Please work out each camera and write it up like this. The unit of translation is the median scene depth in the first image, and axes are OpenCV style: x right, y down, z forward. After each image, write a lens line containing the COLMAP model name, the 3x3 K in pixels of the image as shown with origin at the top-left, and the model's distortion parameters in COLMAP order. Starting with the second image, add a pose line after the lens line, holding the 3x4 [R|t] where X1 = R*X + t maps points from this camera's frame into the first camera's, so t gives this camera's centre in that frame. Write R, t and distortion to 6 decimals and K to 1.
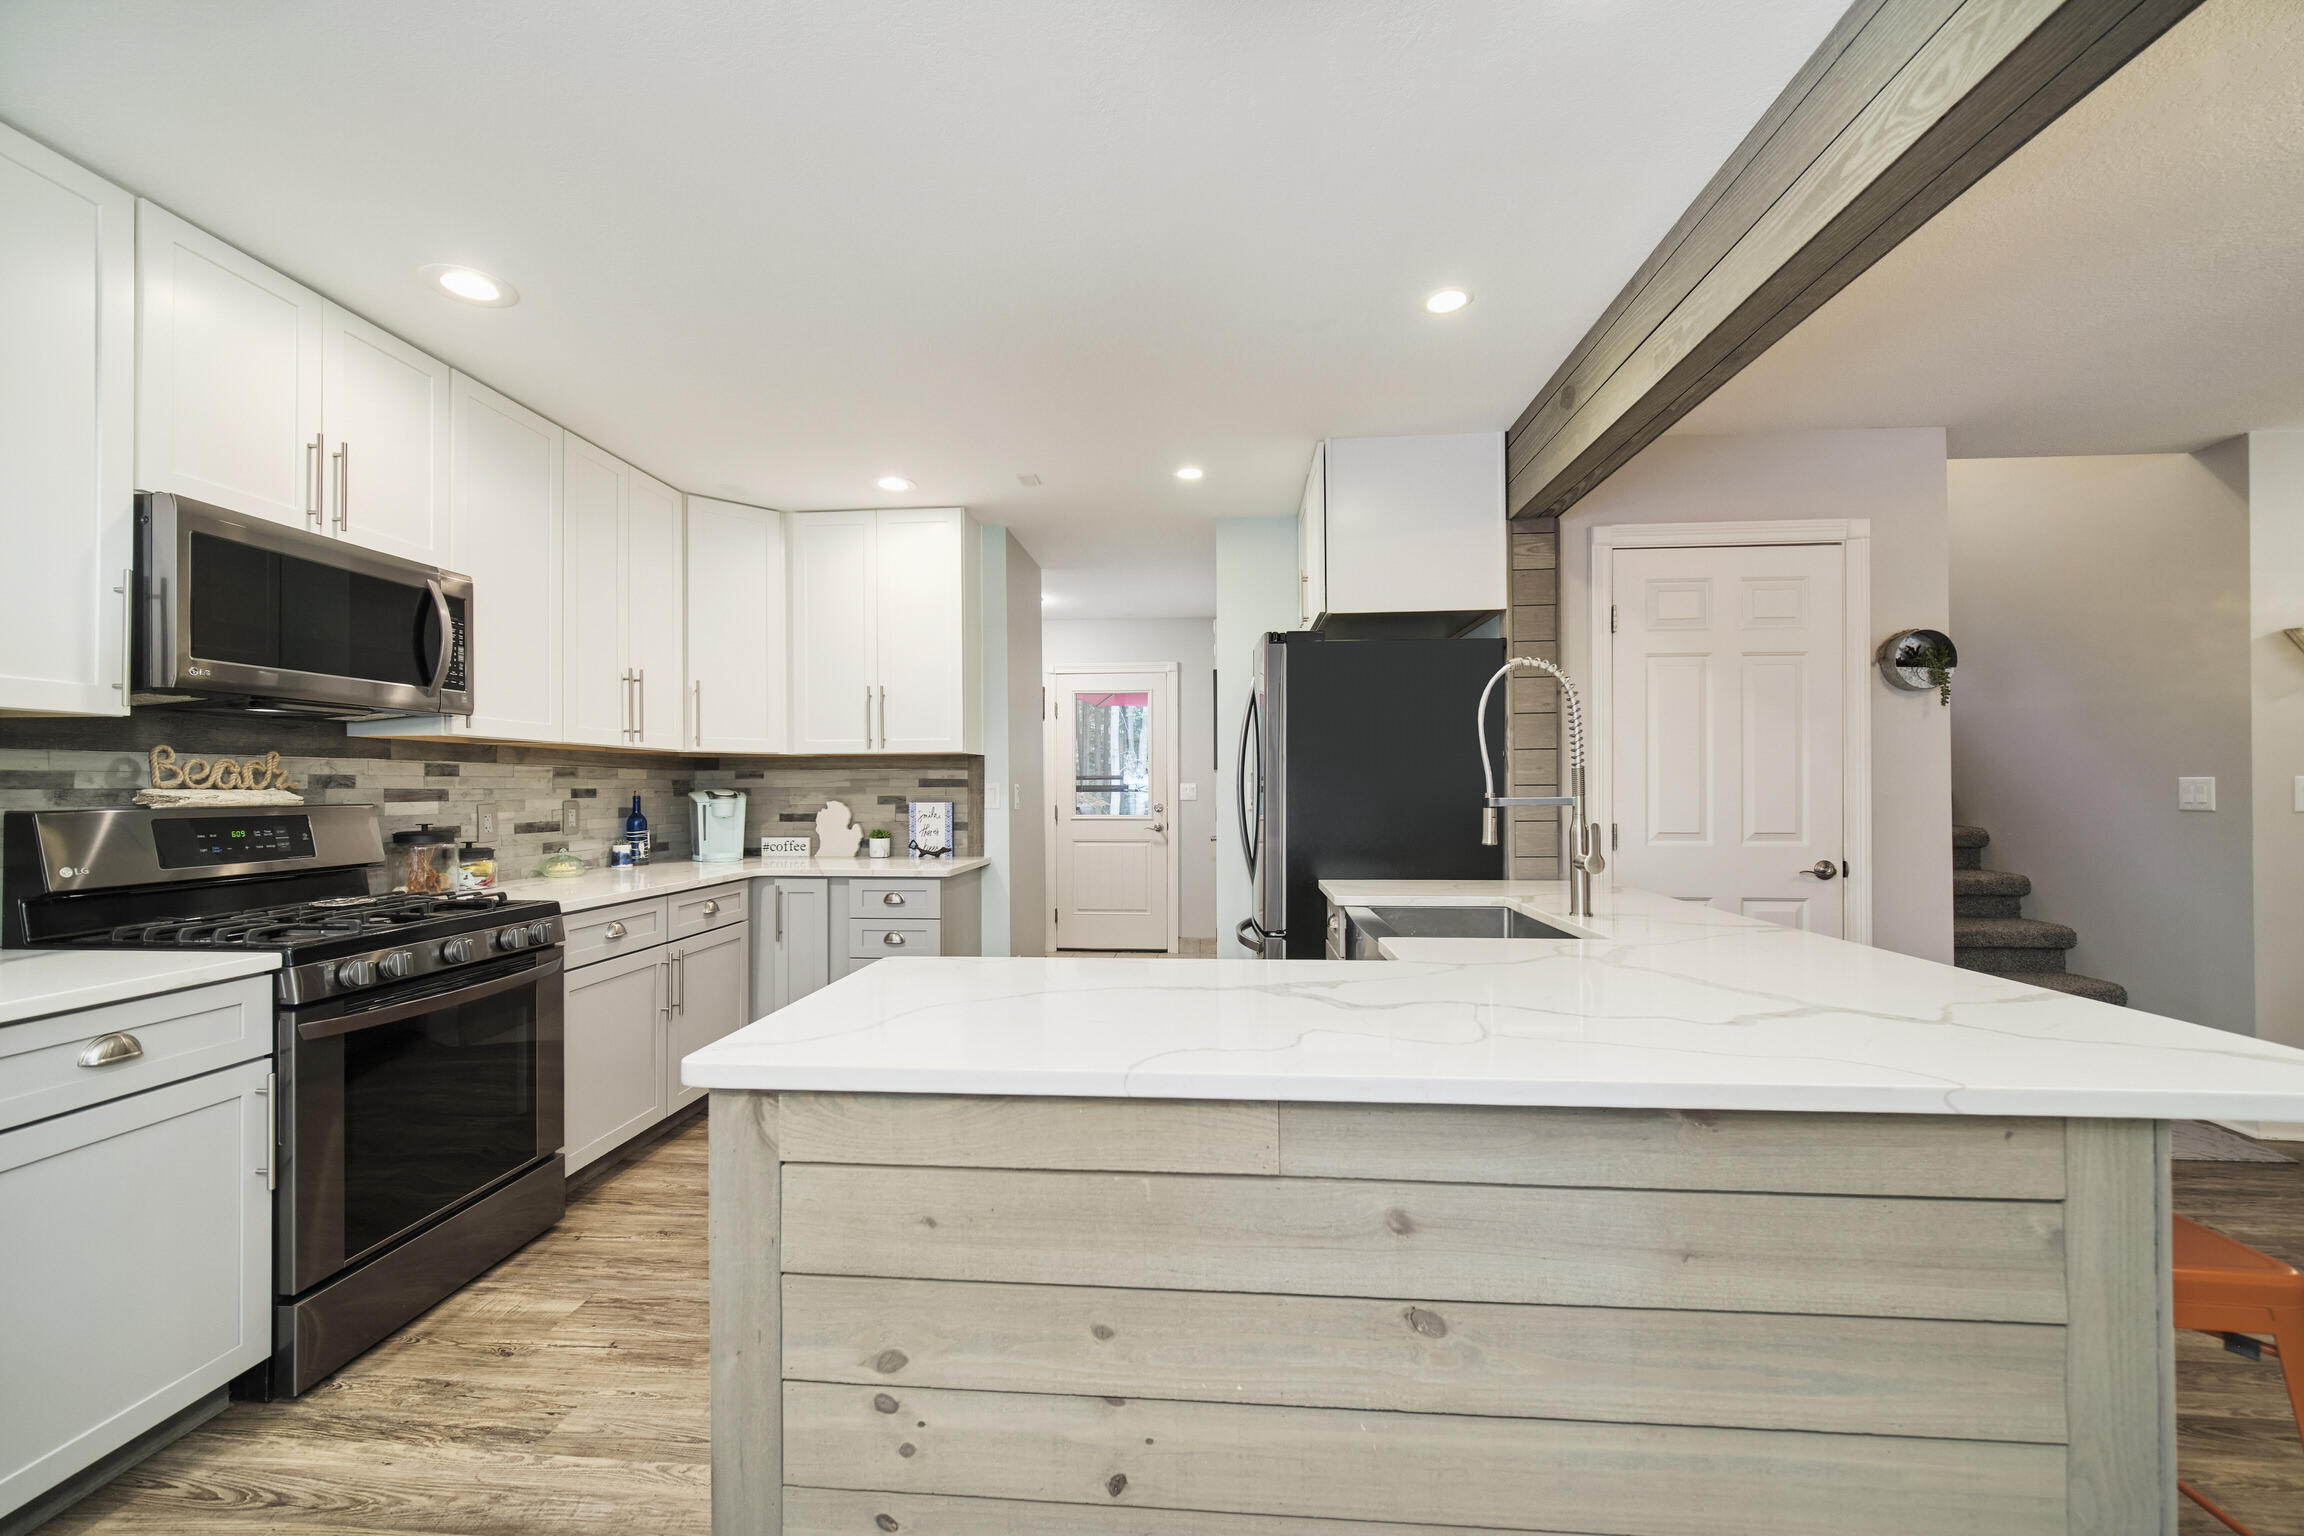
lens RADIAL K [[897.7, 0, 1155.5], [0, 897.7, 779.5], [0, 0, 1]] dist [-0.008561, -0.000321]
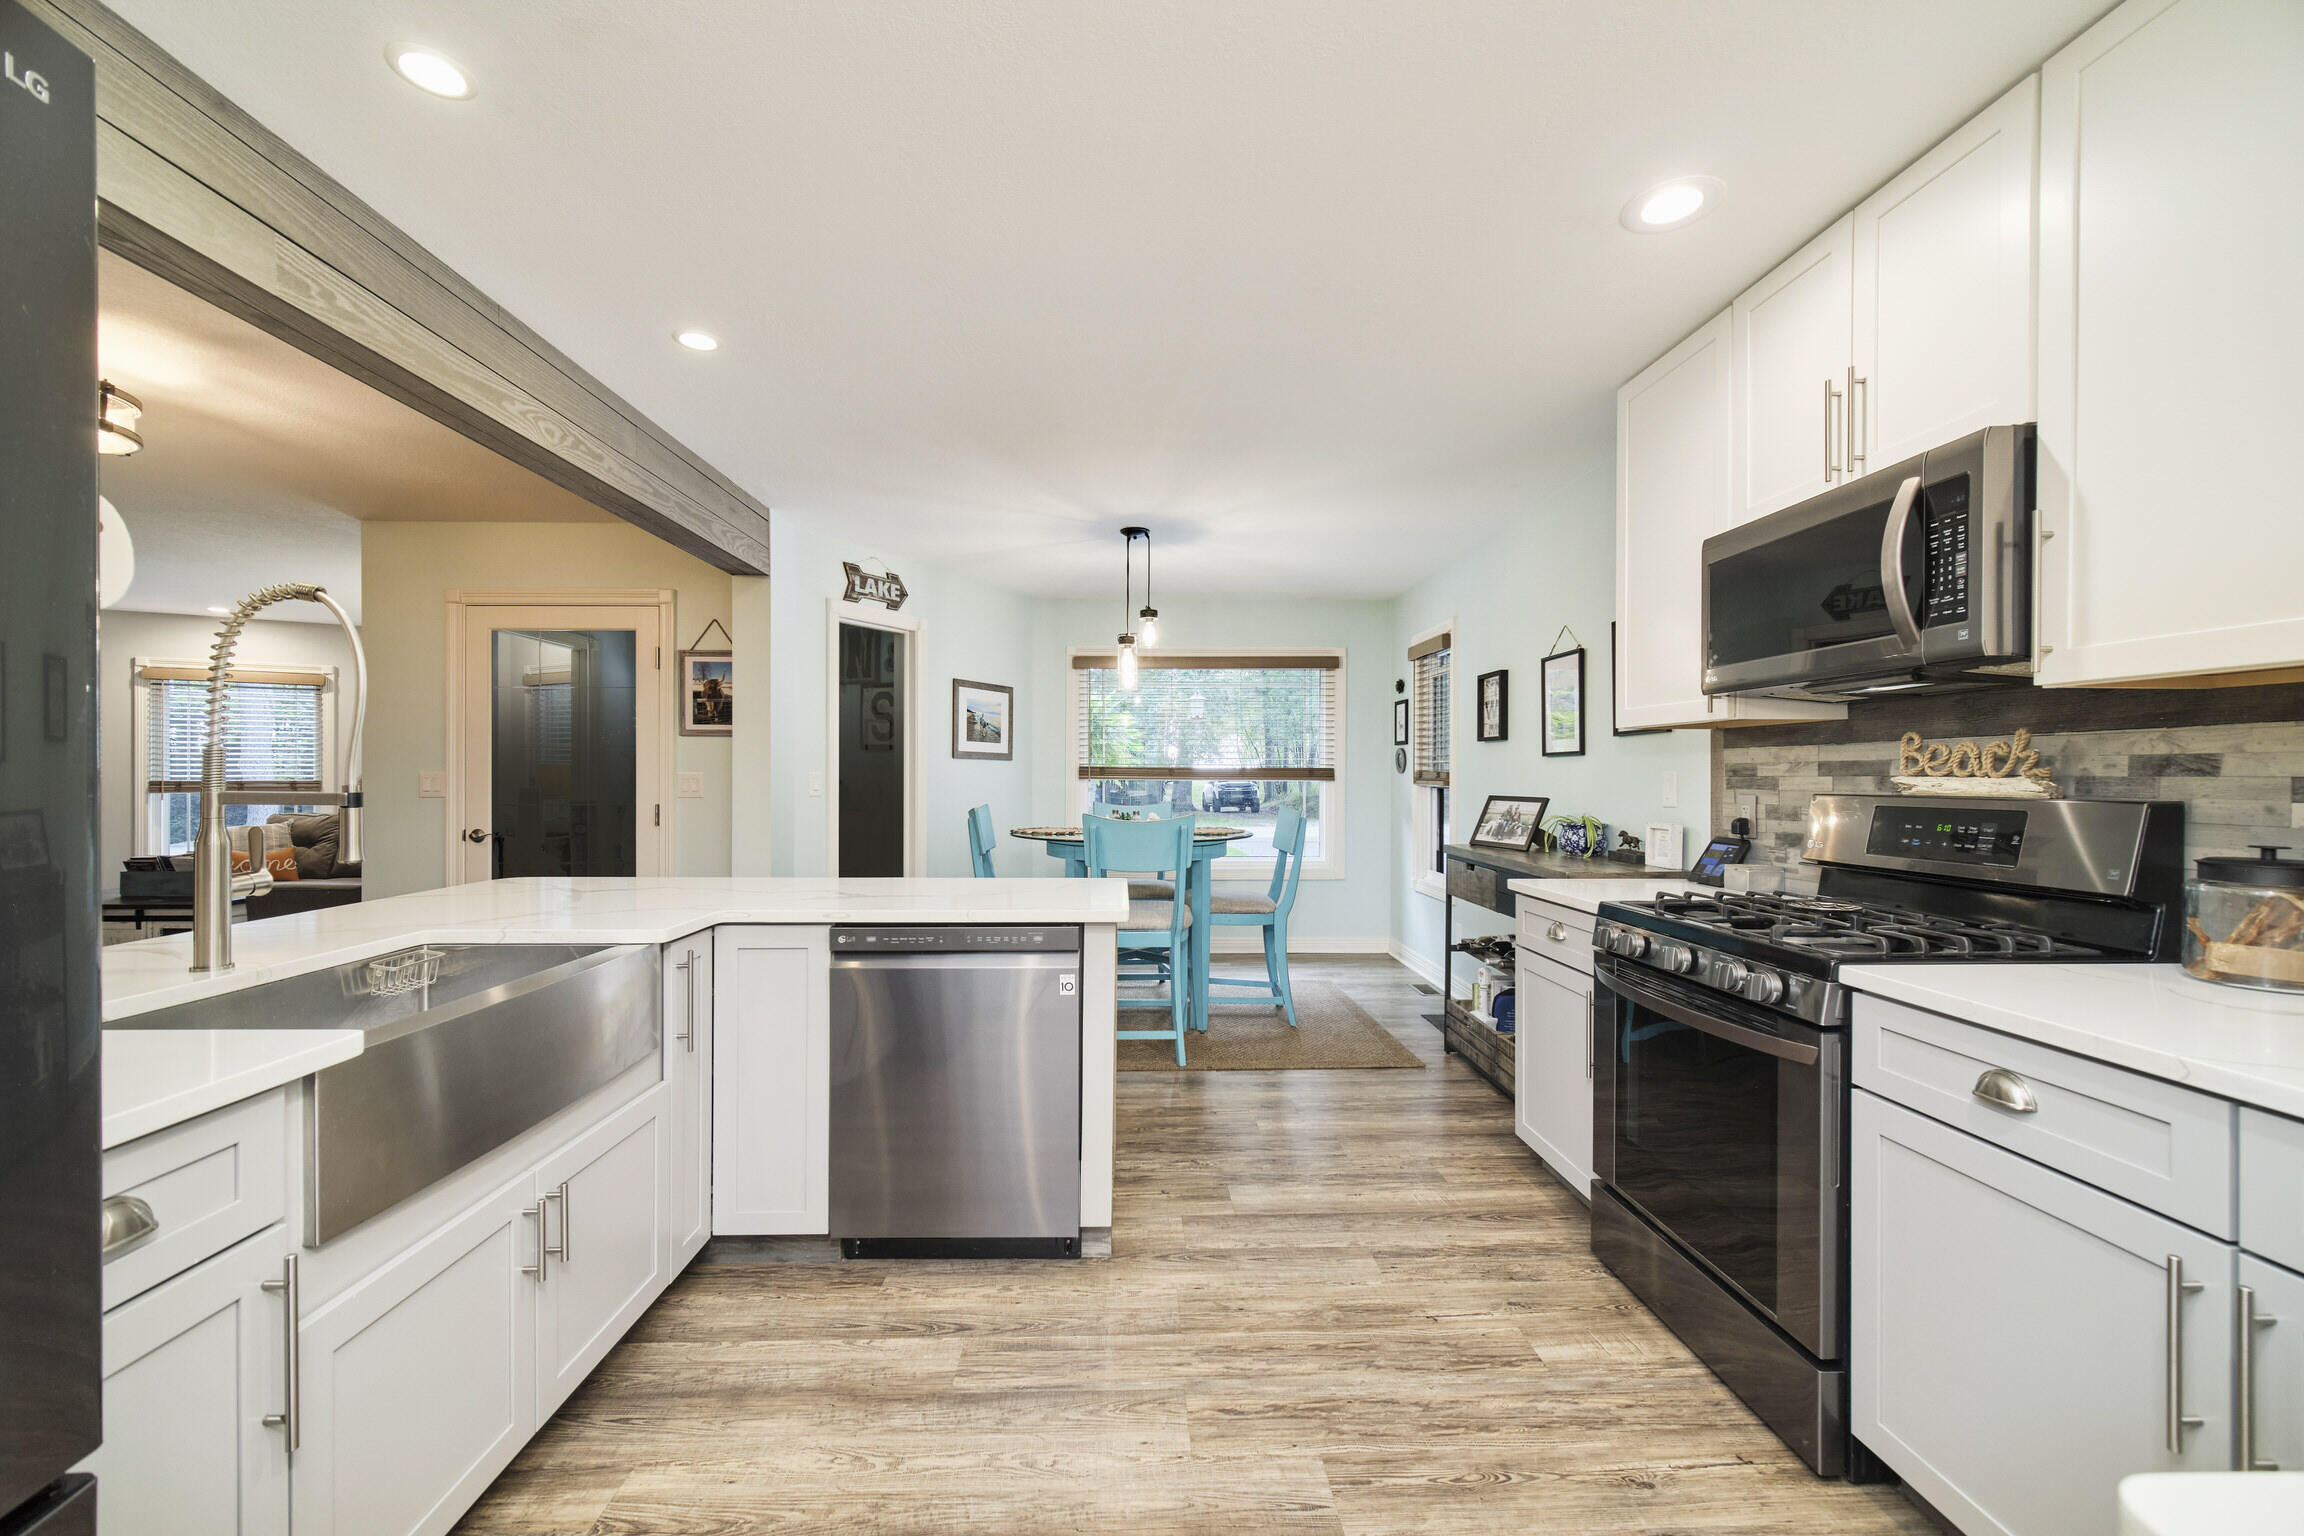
lens RADIAL K [[897.7, 0, 1136.2], [0, 897.7, 778.2], [0, 0, 1]] dist [-0.008561, -0.000321]
pose [[-0.995896, 0.001771, -0.090484, -0.165645], [0.002287, 0.999982, -0.005601, 0.015892], [0.090473, -0.005785, -0.995882, 1.877673]]
